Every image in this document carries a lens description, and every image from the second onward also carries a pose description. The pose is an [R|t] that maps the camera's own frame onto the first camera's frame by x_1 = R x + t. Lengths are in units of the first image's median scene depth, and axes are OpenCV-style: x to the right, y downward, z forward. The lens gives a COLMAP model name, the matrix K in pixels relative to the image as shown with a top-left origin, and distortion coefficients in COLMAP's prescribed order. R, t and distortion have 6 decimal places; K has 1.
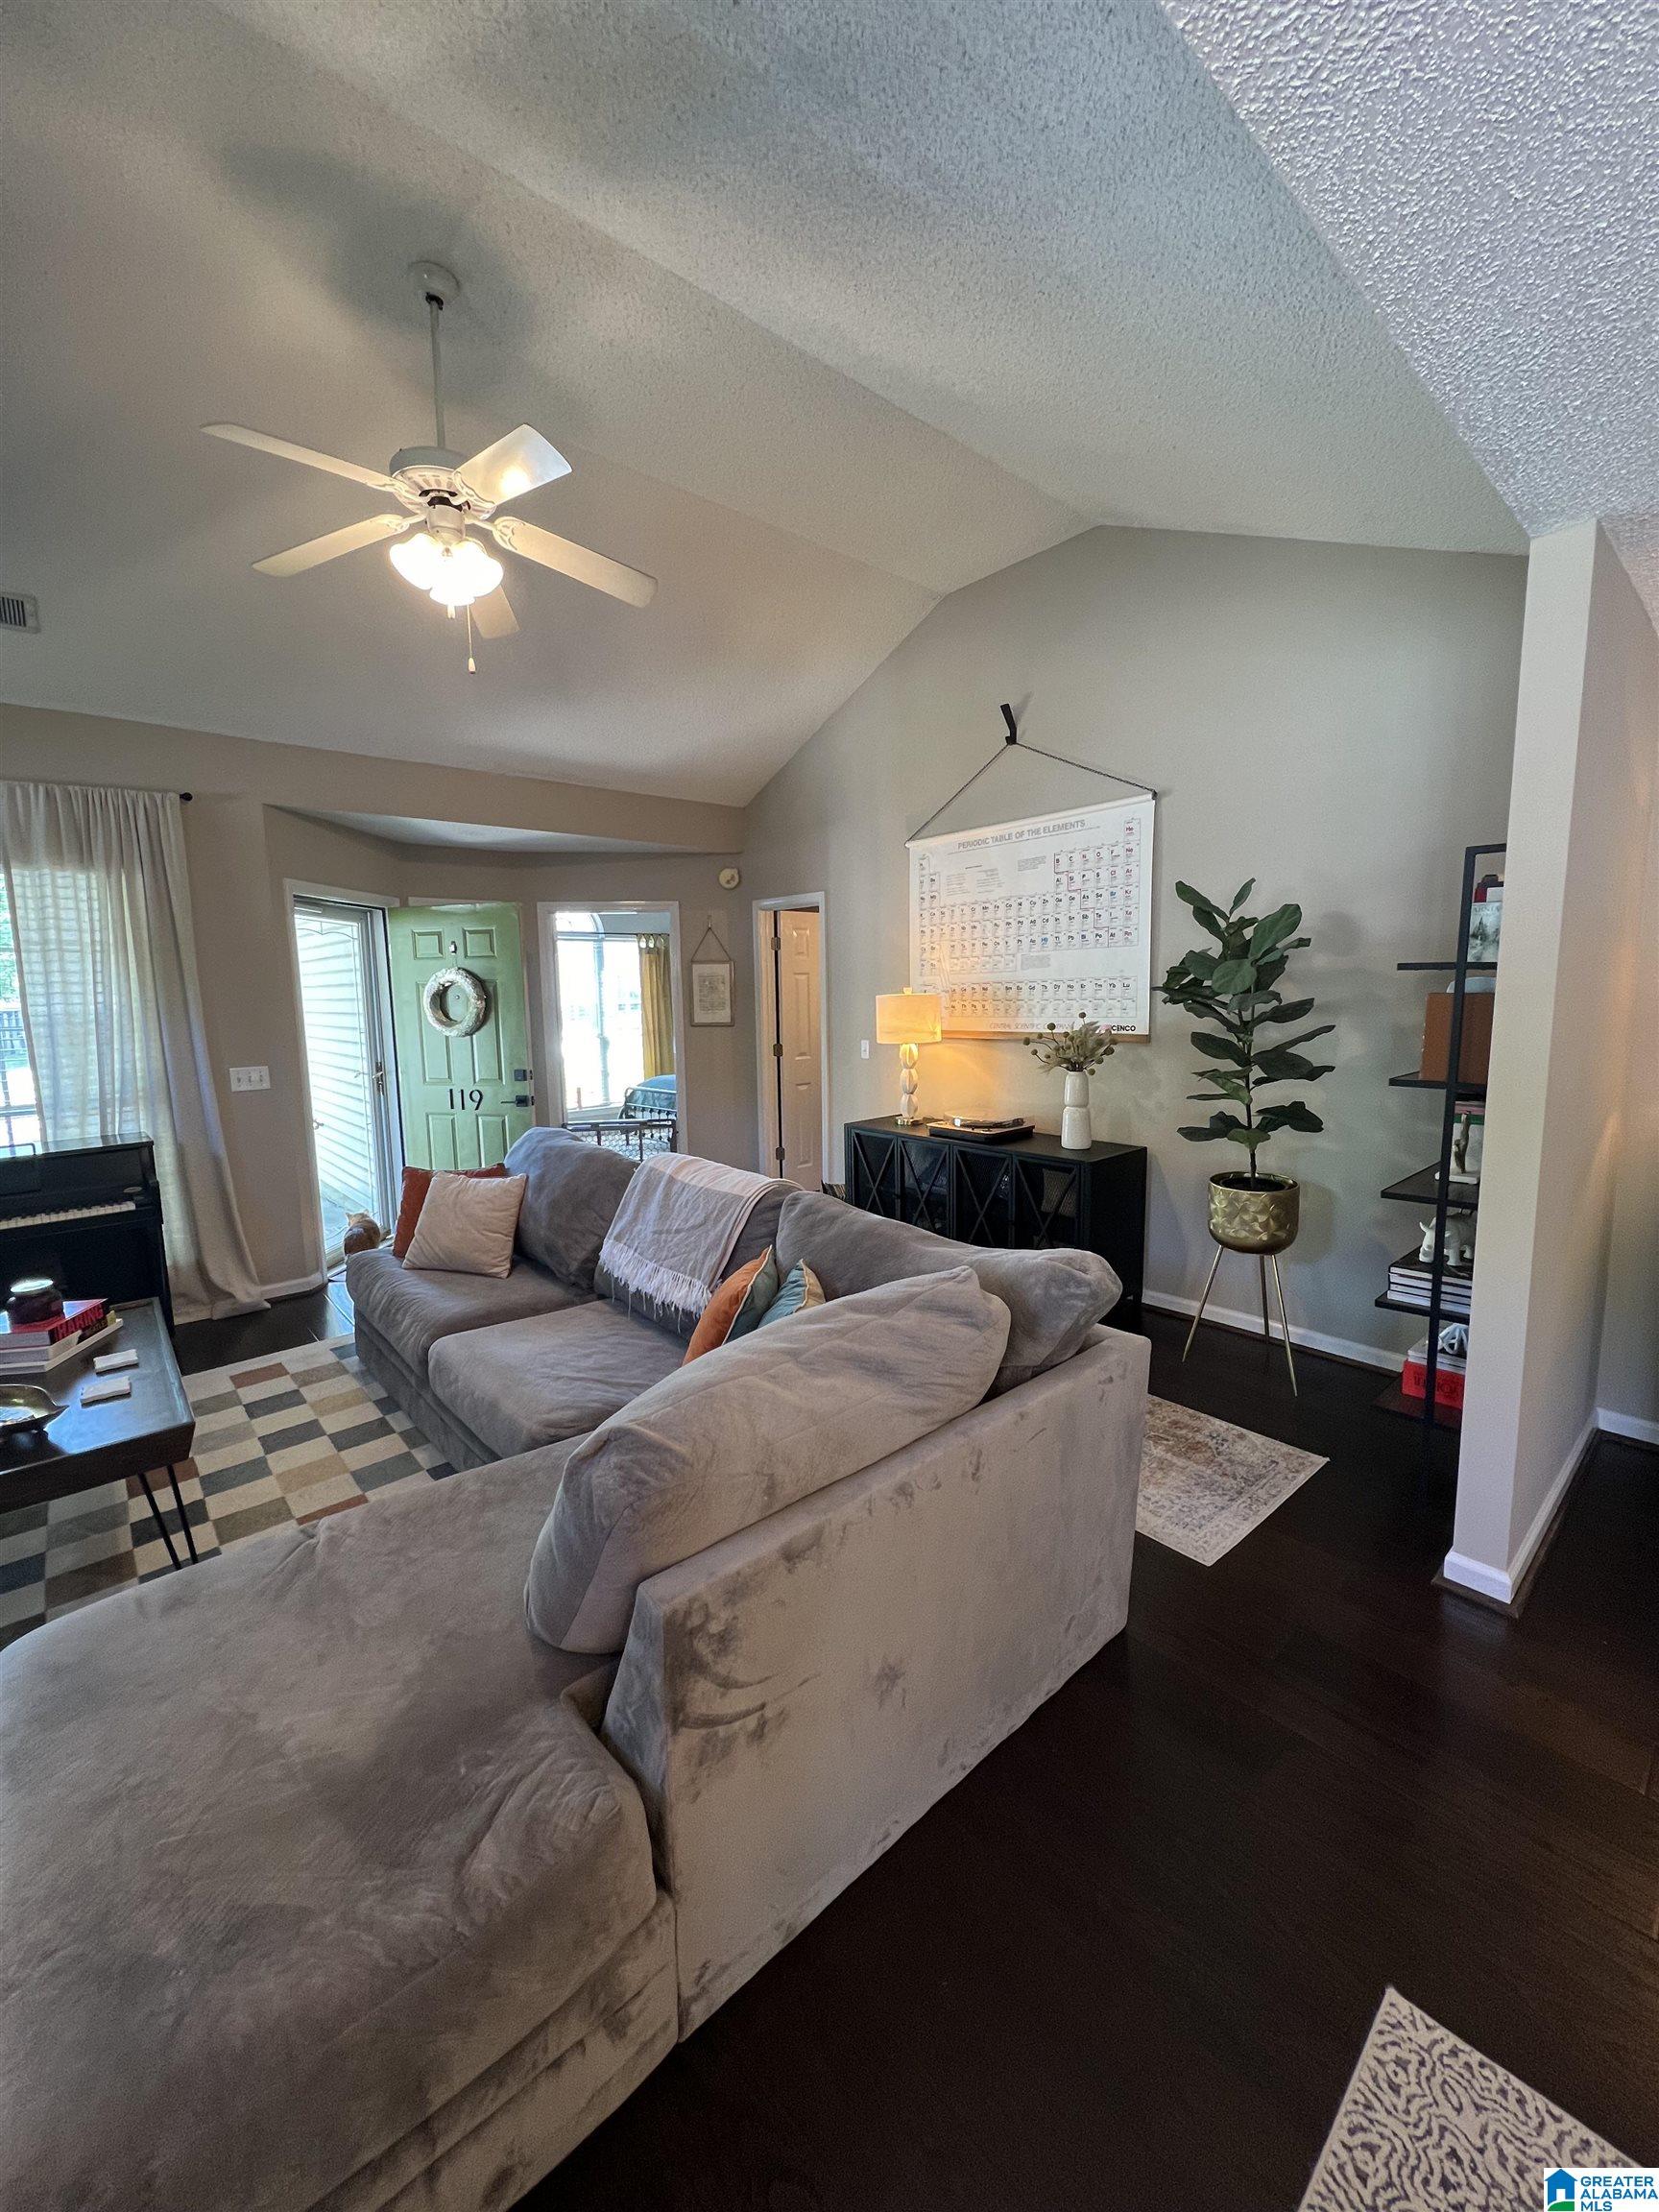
lens RADIAL K [[887.6, 0, 836.7], [0, 887.6, 1096.3], [0, 0, 1]] dist [-0.000336, 0.000039]
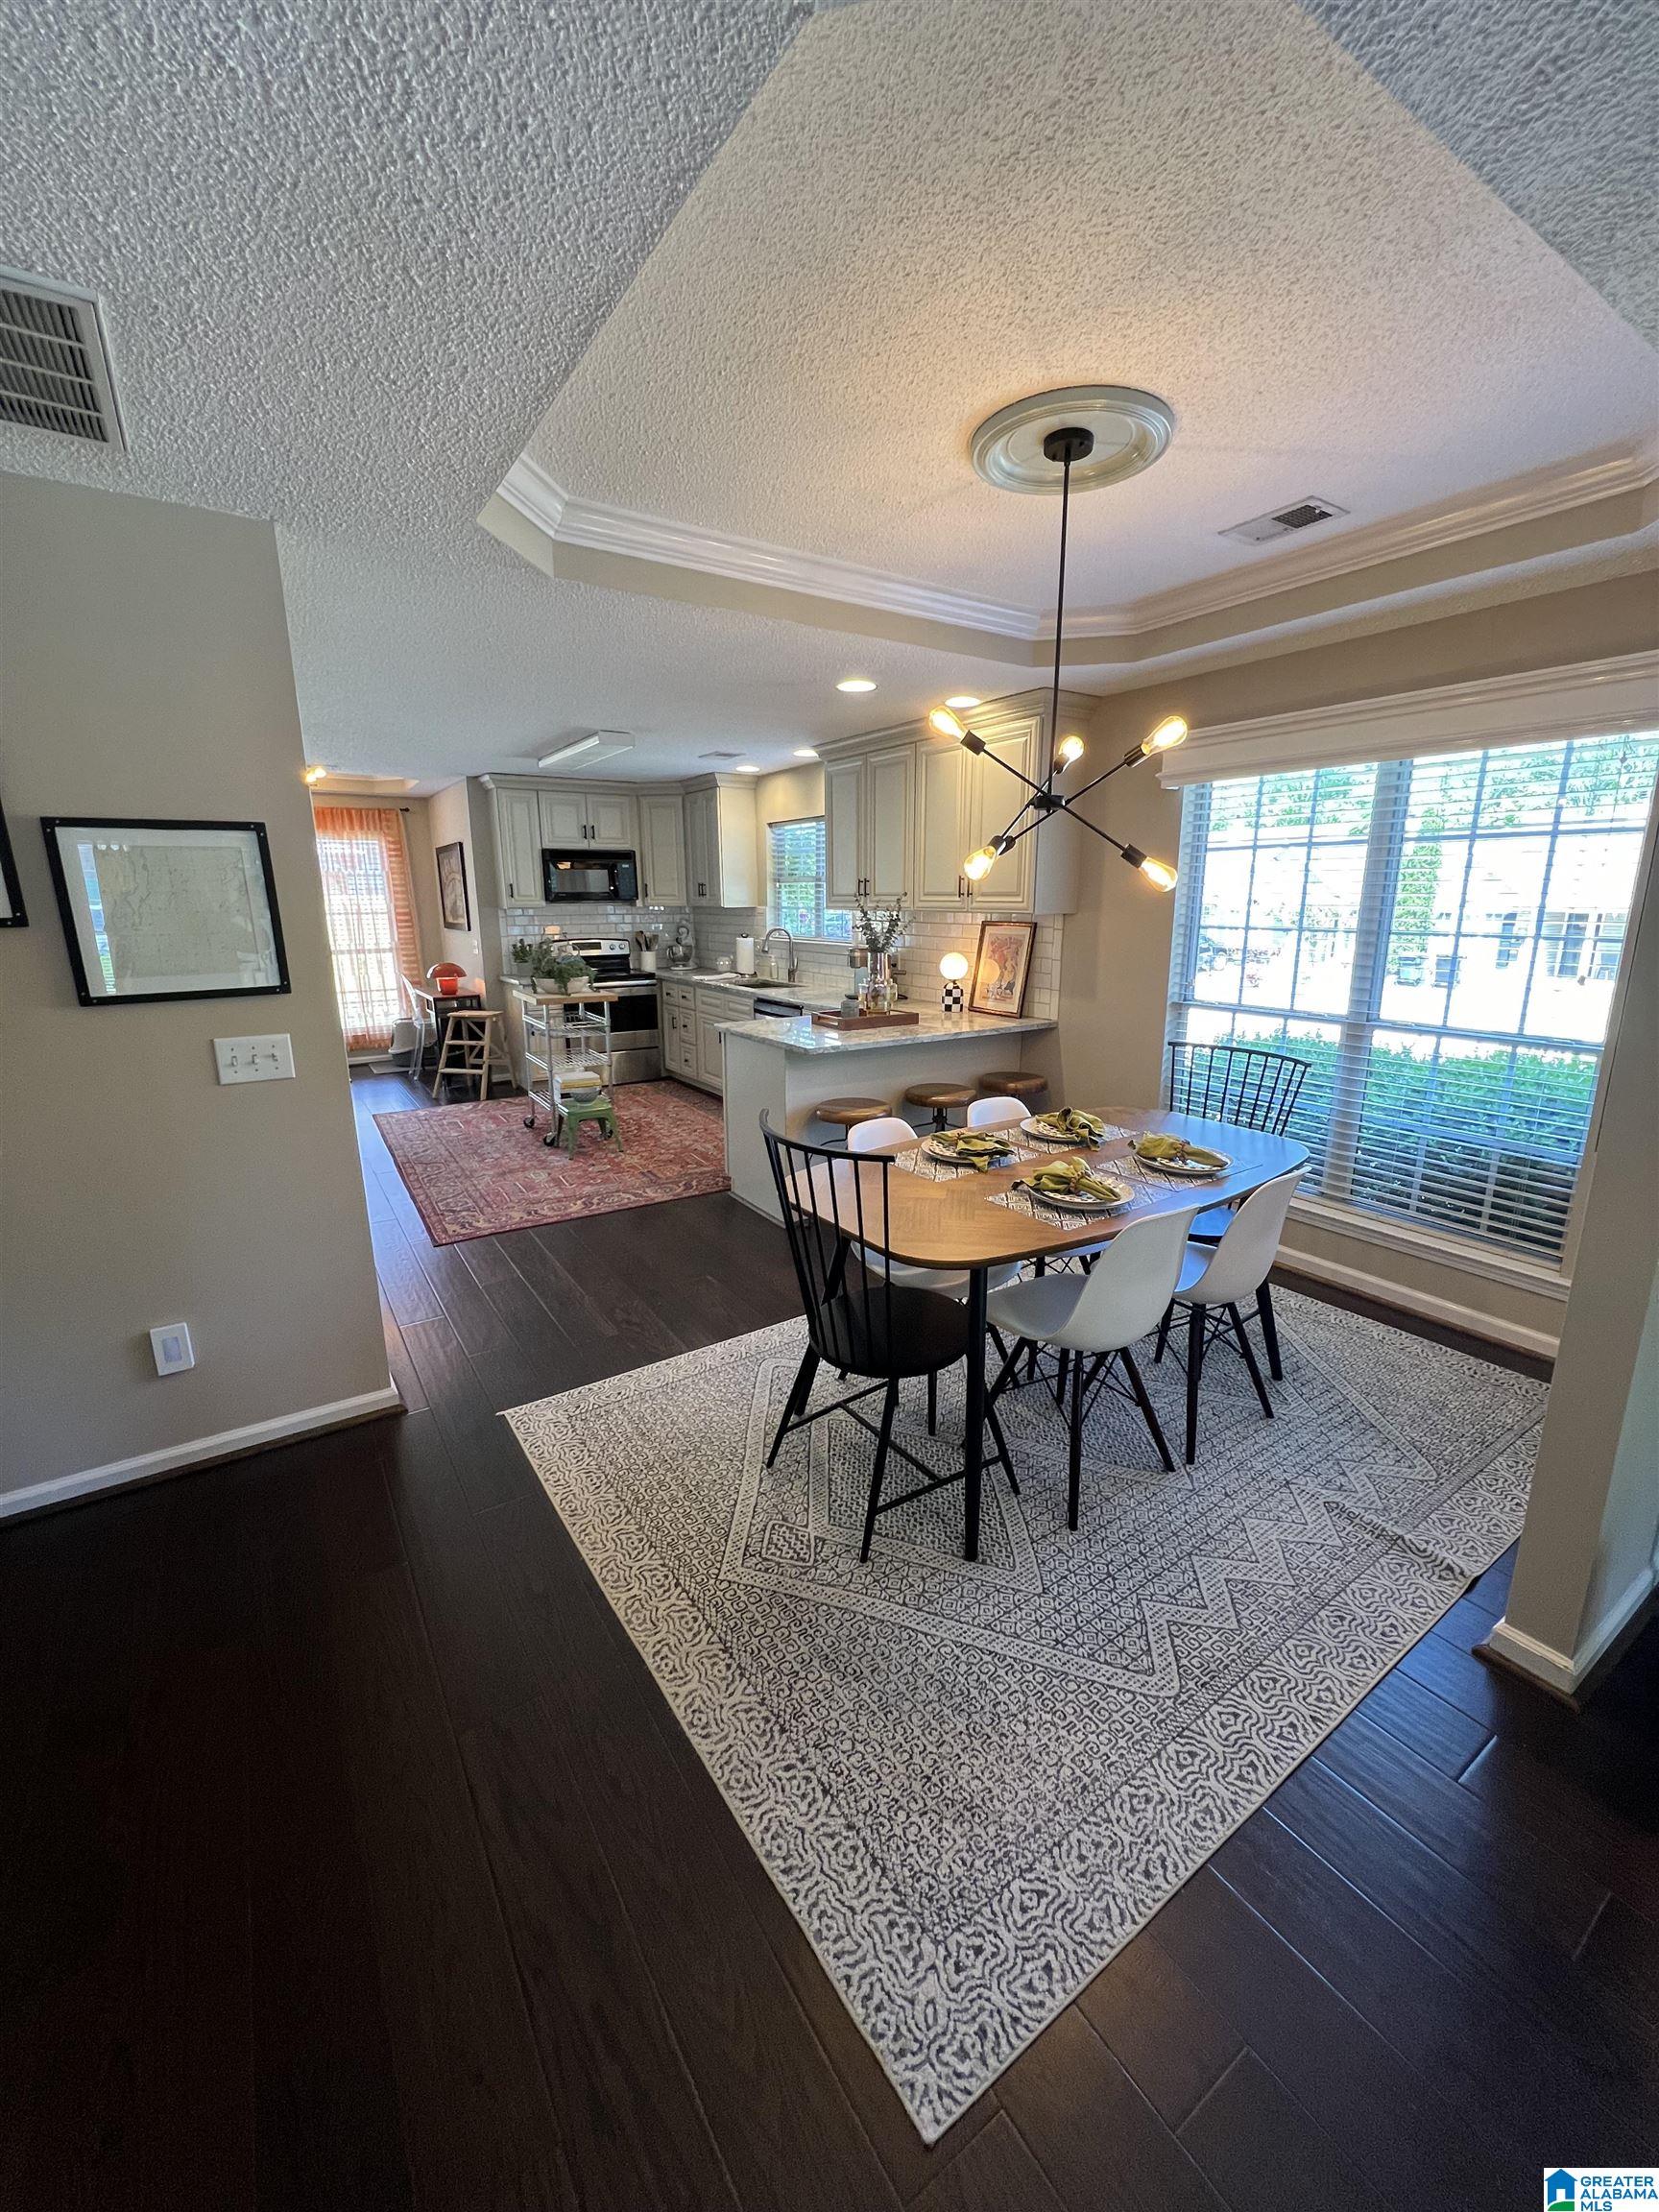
lens RADIAL K [[887.6, 0, 834.6], [0, 887.6, 1101.0], [0, 0, 1]] dist [-0.000336, 0.000039]
pose [[-0.989576, -0.013355, 0.143391, 0.235458], [0.036802, 0.939180, 0.341448, -0.081841], [-0.139230, 0.343166, -0.928898, 0.566831]]
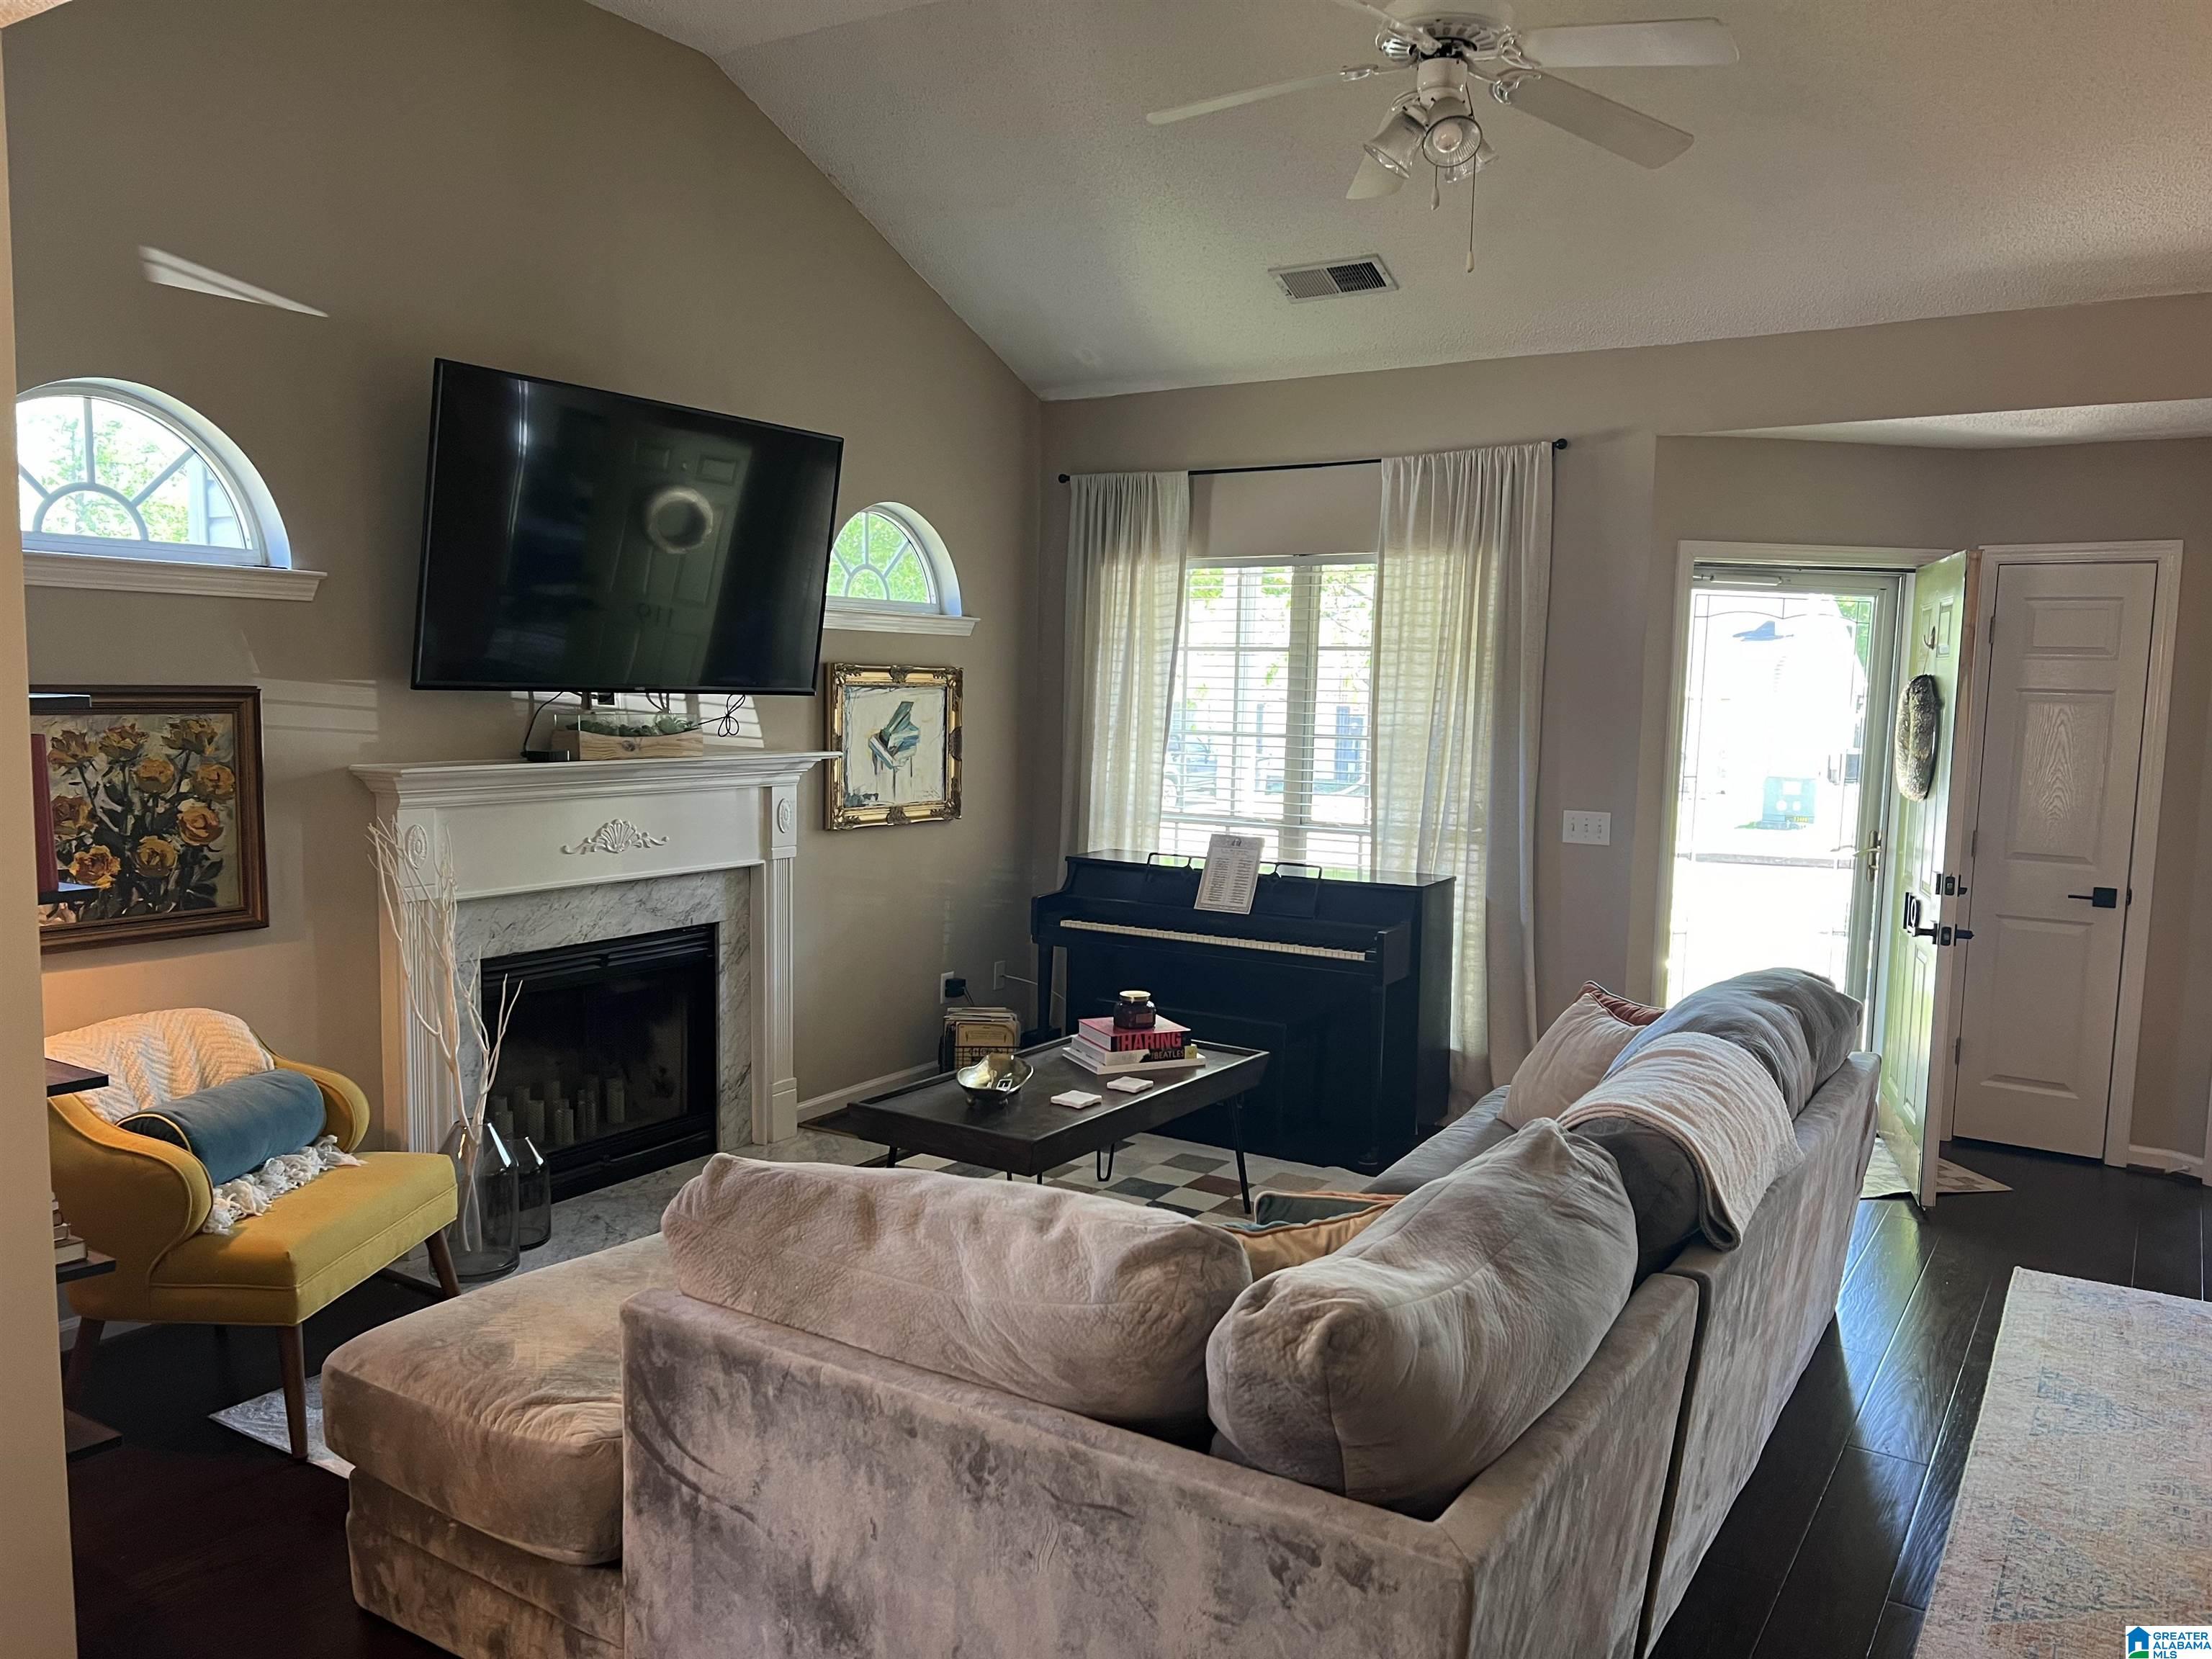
lens RADIAL K [[1643.4, 0, 1092.5], [0, 1643.4, 848.9], [0, 0, 1]] dist [0.011767, -0.003321]
pose [[0.261836, 0.121611, -0.957420, 0.636900], [-0.141385, 0.986160, 0.086596, -0.077339], [0.954700, 0.112690, 0.275406, 0.330277]]
